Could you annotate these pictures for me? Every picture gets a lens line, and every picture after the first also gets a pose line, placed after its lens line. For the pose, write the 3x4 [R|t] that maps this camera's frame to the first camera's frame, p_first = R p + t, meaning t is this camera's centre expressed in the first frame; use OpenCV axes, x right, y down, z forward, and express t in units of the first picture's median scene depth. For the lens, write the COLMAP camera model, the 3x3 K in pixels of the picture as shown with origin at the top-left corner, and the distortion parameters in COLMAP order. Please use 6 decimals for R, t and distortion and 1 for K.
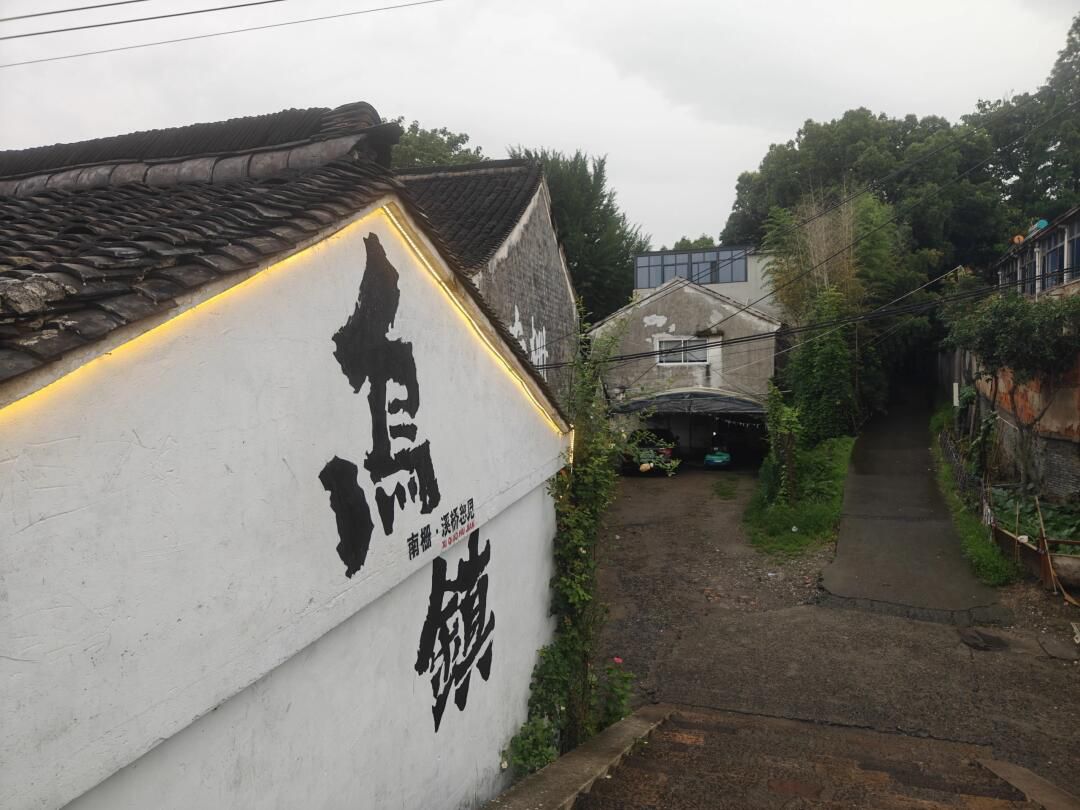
lens RADIAL K [[873.2, 0, 540.0], [0, 873.2, 405.0], [0, 0, 1]] dist [-0.000838, -0.000456]
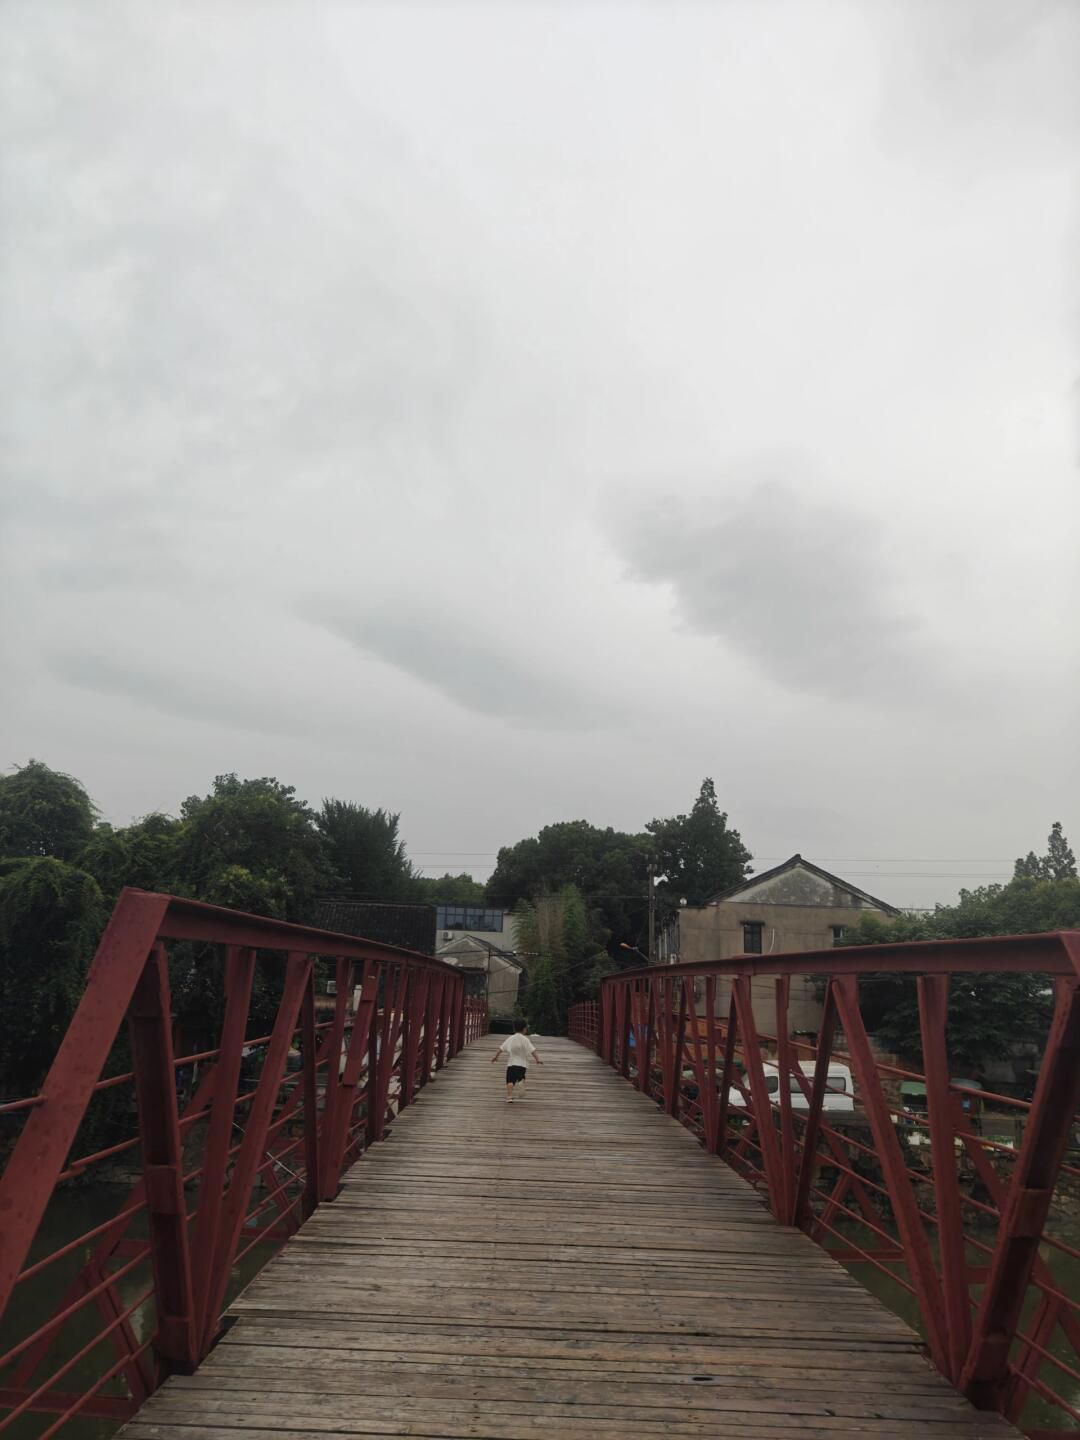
lens RADIAL K [[875.0, 0, 540.0], [0, 875.0, 720.0], [0, 0, 1]] dist [0.001723, 0.000066]
pose [[0.957166, 0.134254, 0.256533, -0.120731], [-0.043336, 0.942450, -0.331527, 0.009422], [-0.286278, 0.306209, 0.907899, -0.439873]]
